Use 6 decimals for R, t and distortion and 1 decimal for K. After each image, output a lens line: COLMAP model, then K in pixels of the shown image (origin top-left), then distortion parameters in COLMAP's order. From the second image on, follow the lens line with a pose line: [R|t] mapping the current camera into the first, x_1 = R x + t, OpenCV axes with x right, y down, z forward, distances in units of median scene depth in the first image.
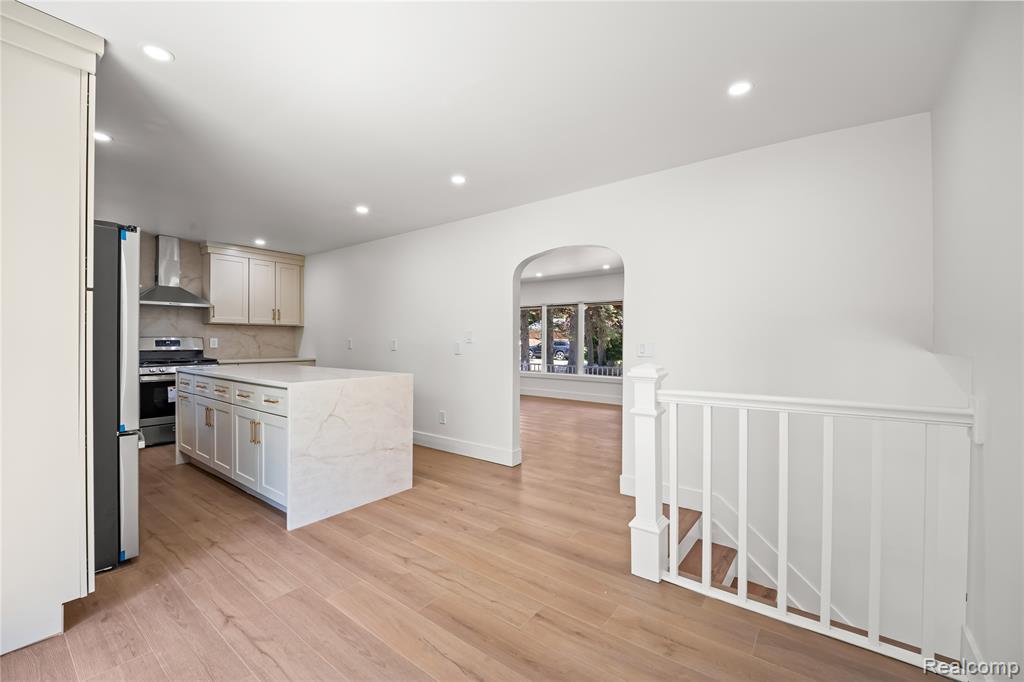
lens RADIAL K [[429.4, 0, 512.5], [0, 429.4, 344.2], [0, 0, 1]] dist [-0.000644, -0.000114]
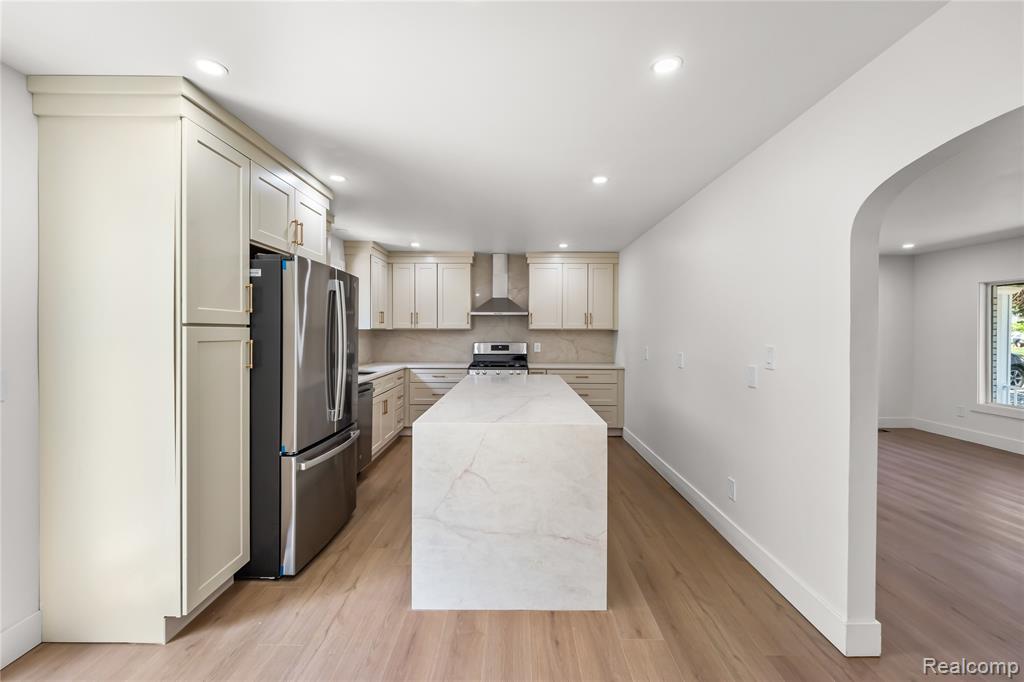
lens RADIAL K [[422.8, 0, 510.2], [0, 422.8, 335.0], [0, 0, 1]] dist [-0.000430, -0.000537]
pose [[0.603097, 0.004540, -0.797655, 0.105730], [-0.007024, 0.999975, 0.000381, -0.036704], [0.797637, 0.005373, 0.603113, 0.342966]]
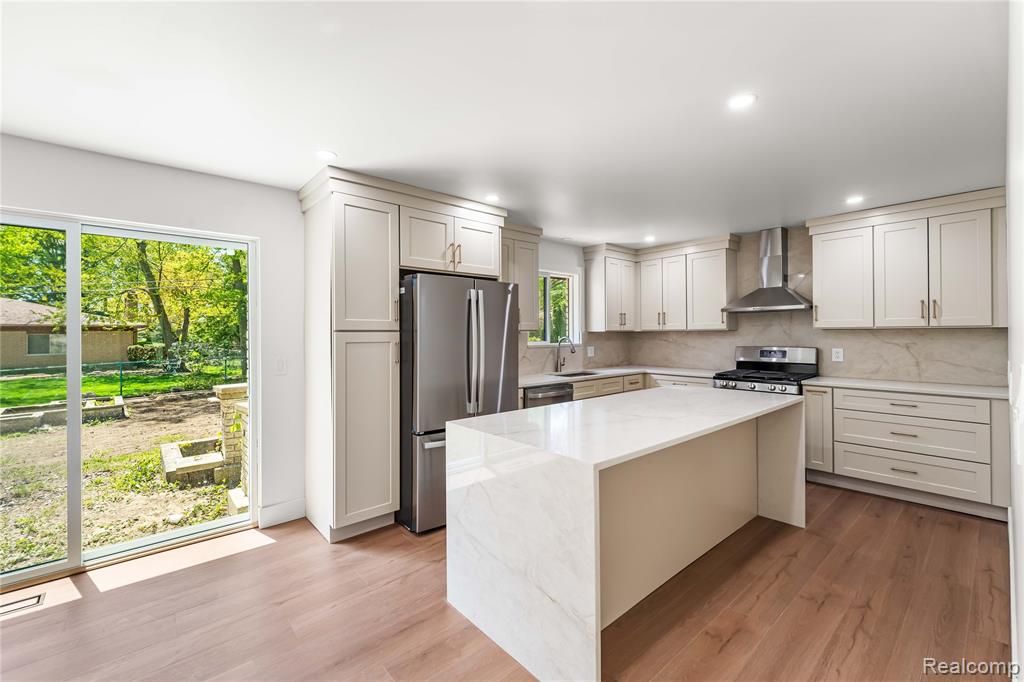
lens RADIAL K [[422.8, 0, 510.2], [0, 422.8, 335.0], [0, 0, 1]] dist [-0.000430, -0.000537]
pose [[-0.203028, -0.000545, -0.979173, 0.129343], [-0.001278, 0.999999, -0.000292, -0.038852], [0.979172, 0.001192, -0.203029, 0.653922]]
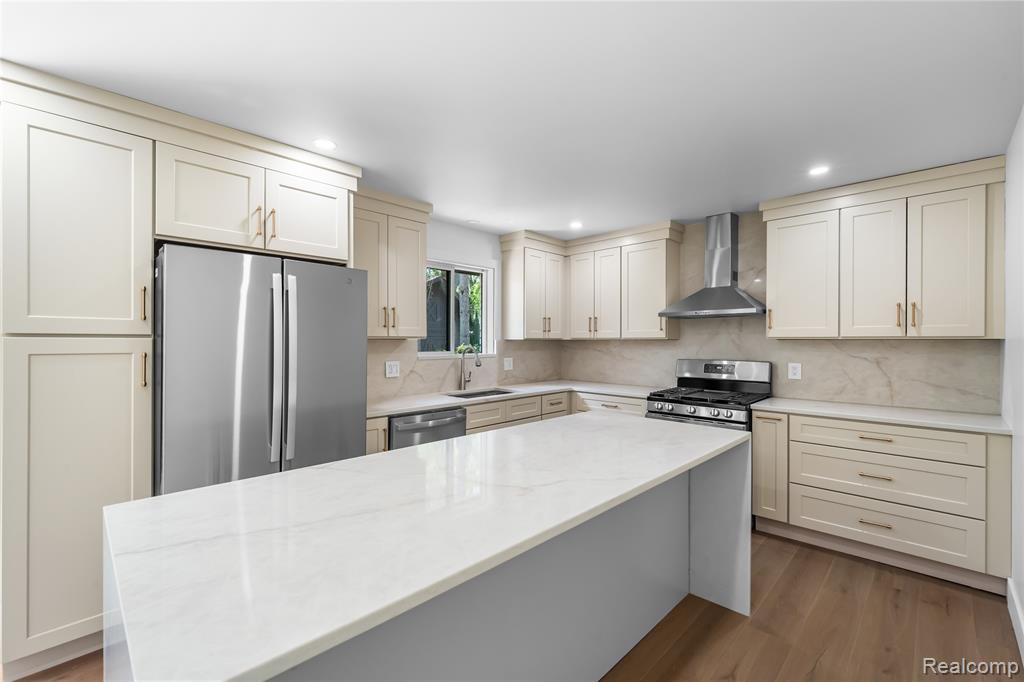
lens RADIAL K [[429.4, 0, 512.5], [0, 429.4, 344.2], [0, 0, 1]] dist [-0.000644, -0.000114]
pose [[-0.123382, 0.002578, -0.992356, -0.068872], [-0.010205, 0.999940, 0.003866, -0.041421], [0.992307, 0.010604, -0.123348, 0.747683]]
